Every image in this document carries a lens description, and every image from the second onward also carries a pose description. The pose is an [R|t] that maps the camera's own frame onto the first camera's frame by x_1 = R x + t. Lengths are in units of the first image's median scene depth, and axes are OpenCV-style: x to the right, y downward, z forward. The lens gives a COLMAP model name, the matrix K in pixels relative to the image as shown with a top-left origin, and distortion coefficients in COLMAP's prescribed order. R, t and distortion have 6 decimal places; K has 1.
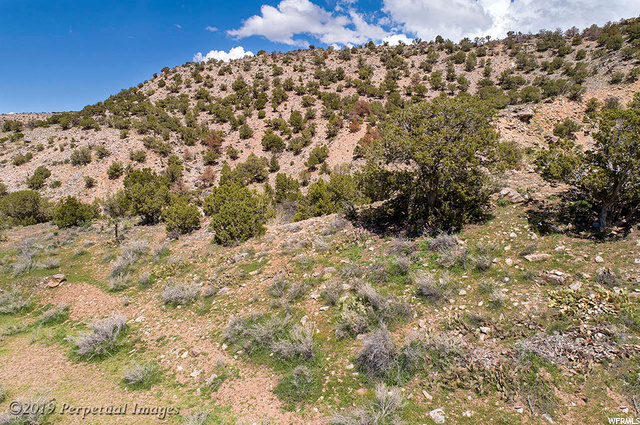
lens RADIAL K [[428.3, 0, 323.0], [0, 428.3, 213.7], [0, 0, 1]] dist [-0.008899, 0.007348]
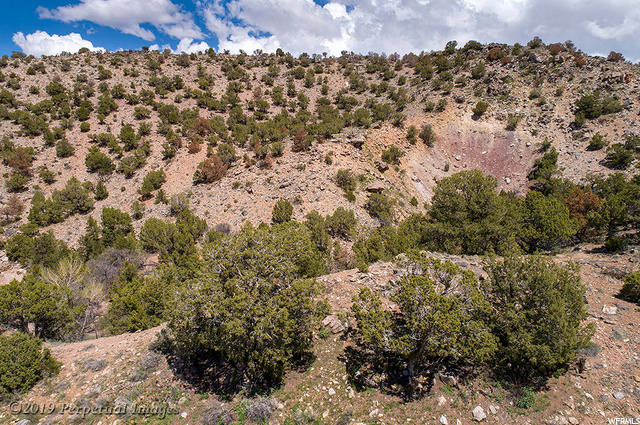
lens RADIAL K [[428.3, 0, 322.9], [0, 428.3, 214.1], [0, 0, 1]] dist [-0.008899, 0.007348]
pose [[0.940606, -0.043072, 0.336757, 0.015258], [0.042388, 0.999057, 0.009388, -0.047733], [-0.336844, 0.005444, 0.941545, 0.011738]]
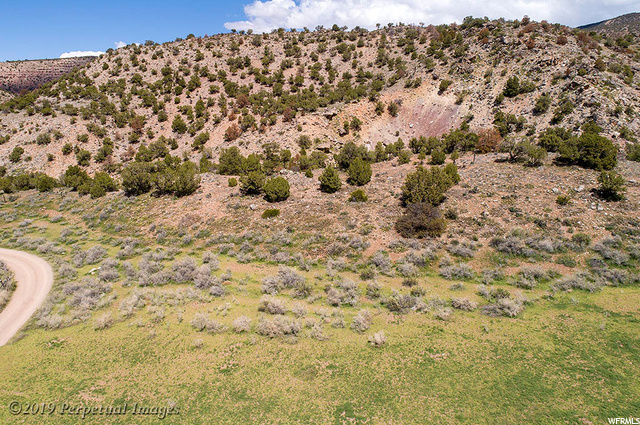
lens RADIAL K [[428.3, 0, 311.2], [0, 428.3, 210.7], [0, 0, 1]] dist [-0.008899, 0.007348]
pose [[0.999305, -0.005563, 0.036867, 0.266987], [0.001392, 0.993683, 0.112219, -0.042470], [-0.037258, -0.112090, 0.992999, -0.466819]]
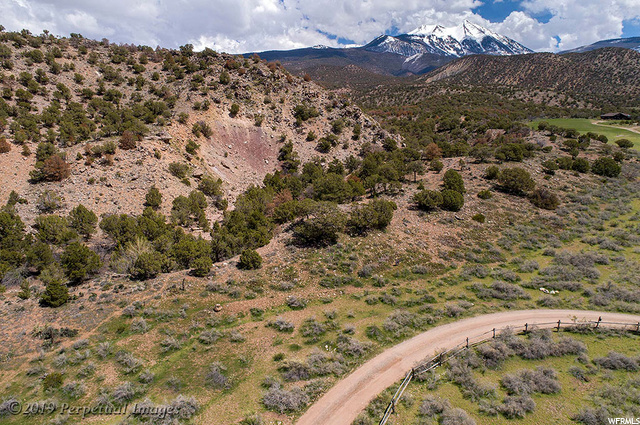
lens RADIAL K [[428.3, 0, 319.4], [0, 428.3, 210.6], [0, 0, 1]] dist [-0.008899, 0.007348]
pose [[0.493130, -0.173387, 0.852502, -0.403144], [0.112529, 0.984418, 0.135124, -0.101824], [-0.862647, 0.029298, 0.504957, -0.104189]]
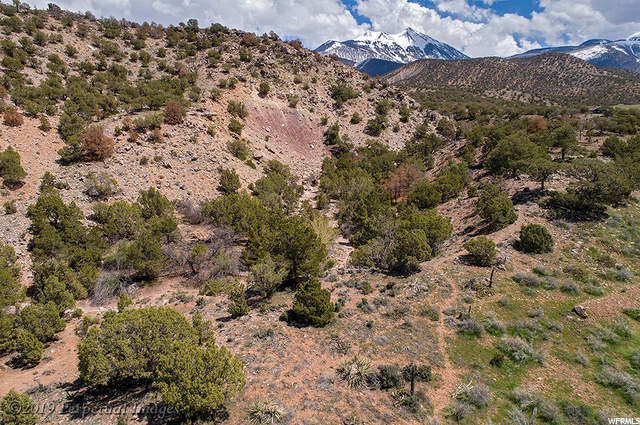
lens RADIAL K [[428.3, 0, 319.8], [0, 428.3, 211.1], [0, 0, 1]] dist [-0.008899, 0.007348]
pose [[0.386198, -0.176759, 0.905322, -0.392225], [0.123972, 0.982510, 0.138944, -0.077212], [-0.914047, 0.058574, 0.401356, 0.220733]]
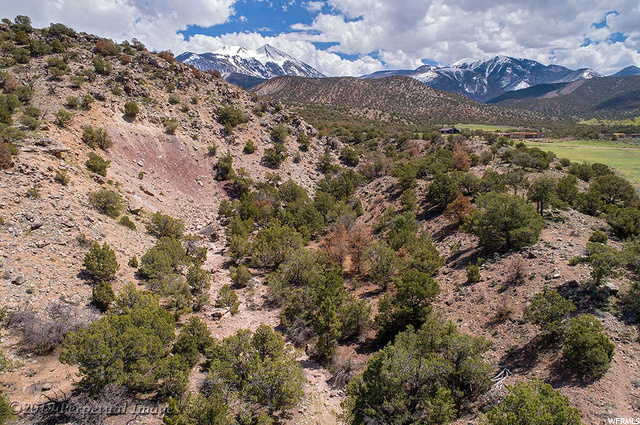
lens RADIAL K [[428.3, 0, 319.9], [0, 428.3, 209.7], [0, 0, 1]] dist [-0.008899, 0.007348]
pose [[0.084043, -0.157821, 0.983885, -0.235946], [0.133310, 0.980283, 0.145856, -0.133714], [-0.987504, 0.118904, 0.103425, 0.341487]]
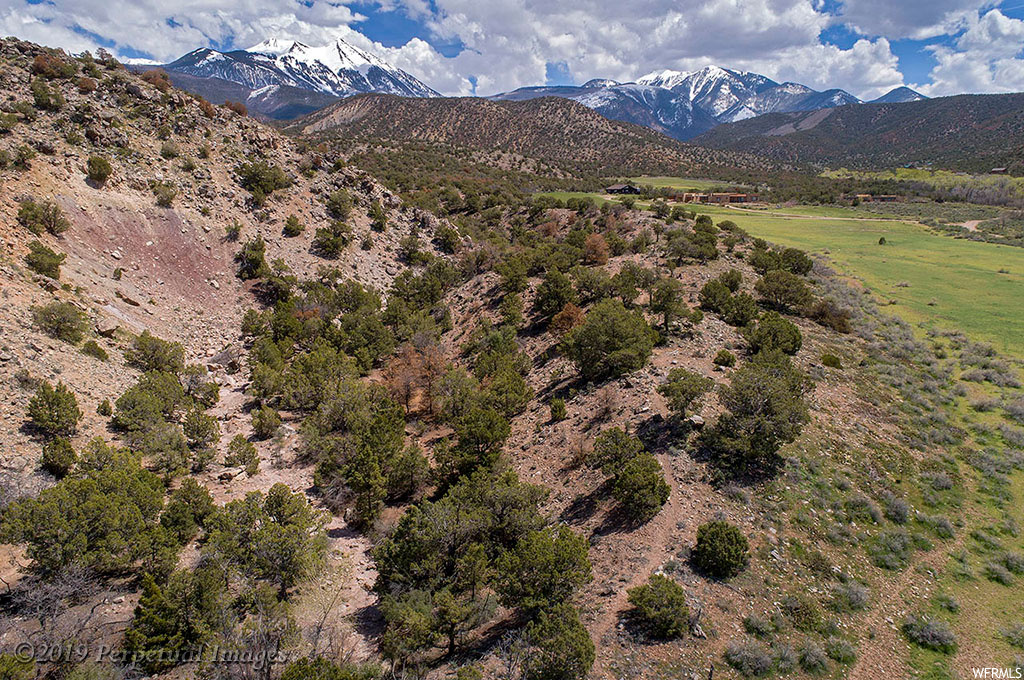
lens RADIAL K [[685.3, 0, 512.3], [0, 685.3, 336.4], [0, 0, 1]] dist [-0.008899, 0.007348]
pose [[-0.030288, -0.195240, 0.980288, -0.315446], [0.132306, 0.971325, 0.197543, -0.152359], [-0.990746, 0.135681, -0.003588, 0.281875]]
